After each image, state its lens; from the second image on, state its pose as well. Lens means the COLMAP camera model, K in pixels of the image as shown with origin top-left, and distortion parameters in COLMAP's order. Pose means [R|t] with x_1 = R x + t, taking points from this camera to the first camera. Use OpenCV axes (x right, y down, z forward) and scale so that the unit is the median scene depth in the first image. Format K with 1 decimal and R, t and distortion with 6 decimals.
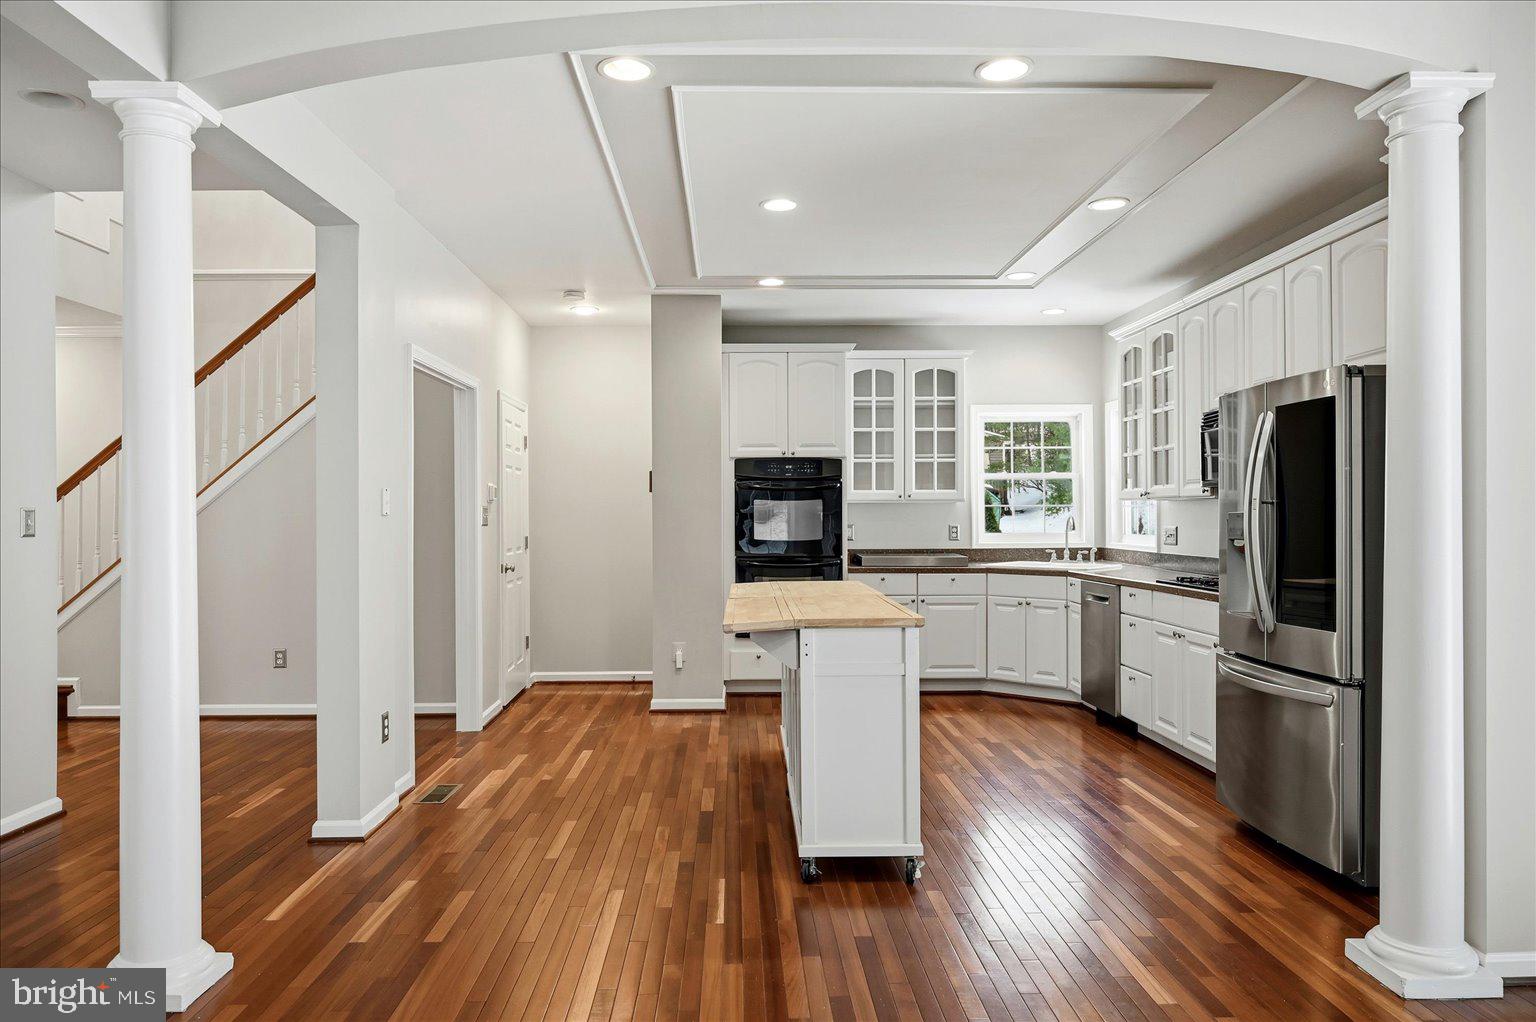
lens RADIAL K [[1030.0, 0, 761.5], [0, 1030.0, 515.2], [0, 0, 1]] dist [0.000197, 0.000238]
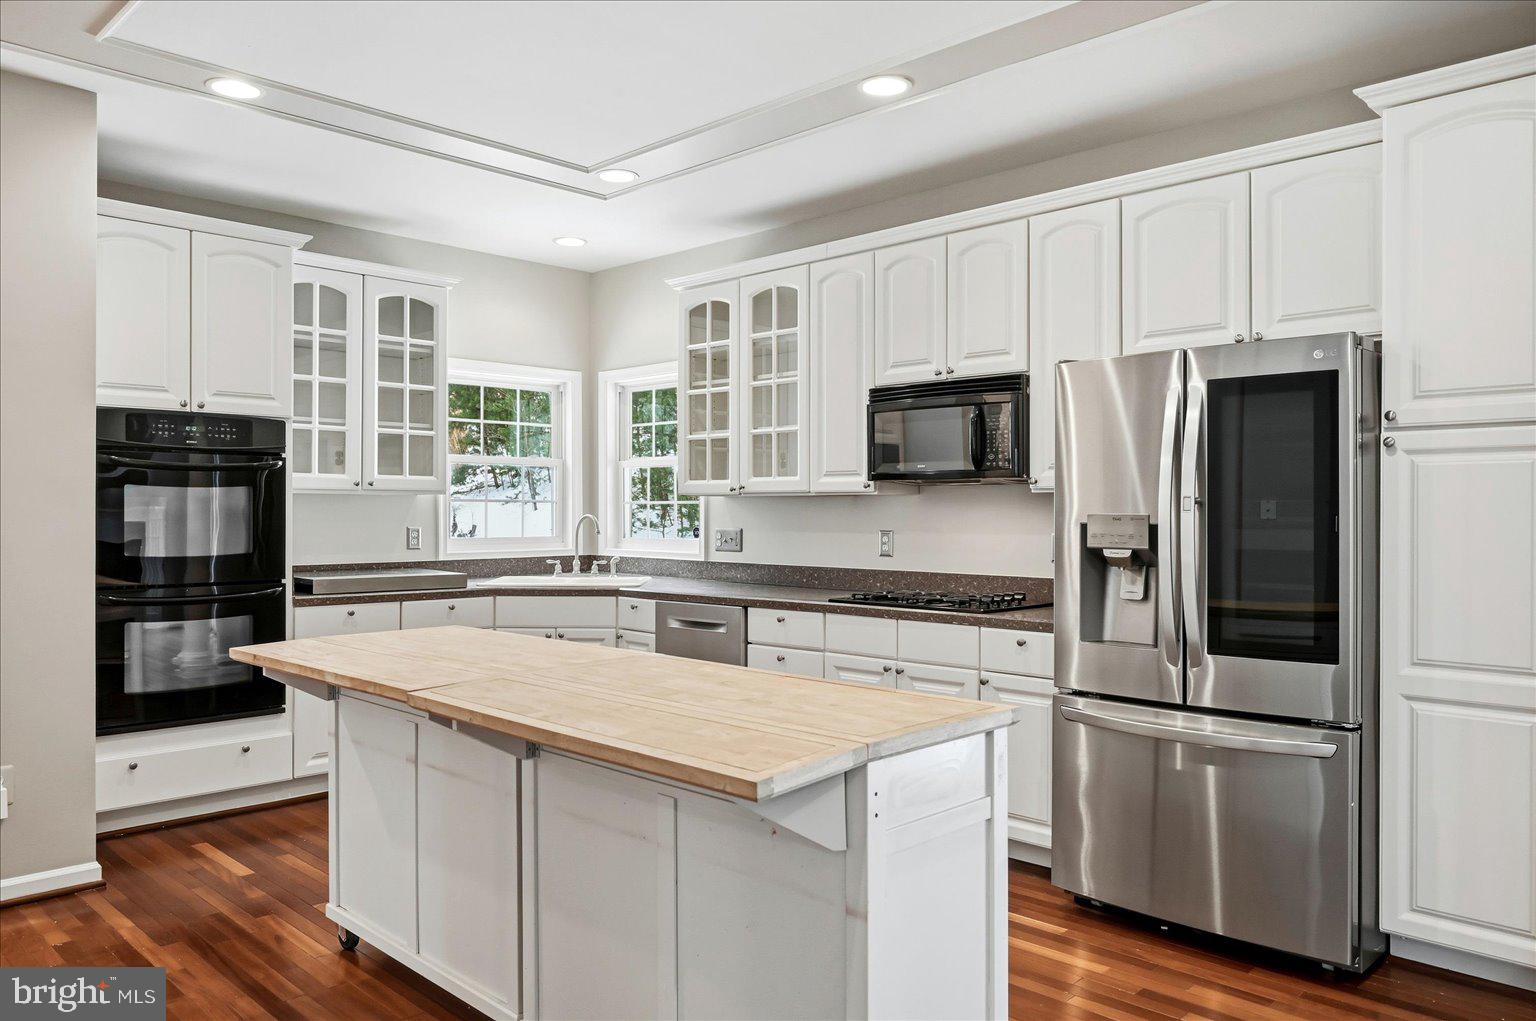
lens RADIAL K [[1087.9, 0, 768.0], [0, 1087.9, 510.5], [0, 0, 1]] dist [-0.002965, -0.001414]
pose [[0.714310, 0.004841, 0.699813, -0.168229], [-0.004382, 0.999987, -0.002445, -0.001102], [-0.699816, -0.001321, 0.714322, 0.337628]]
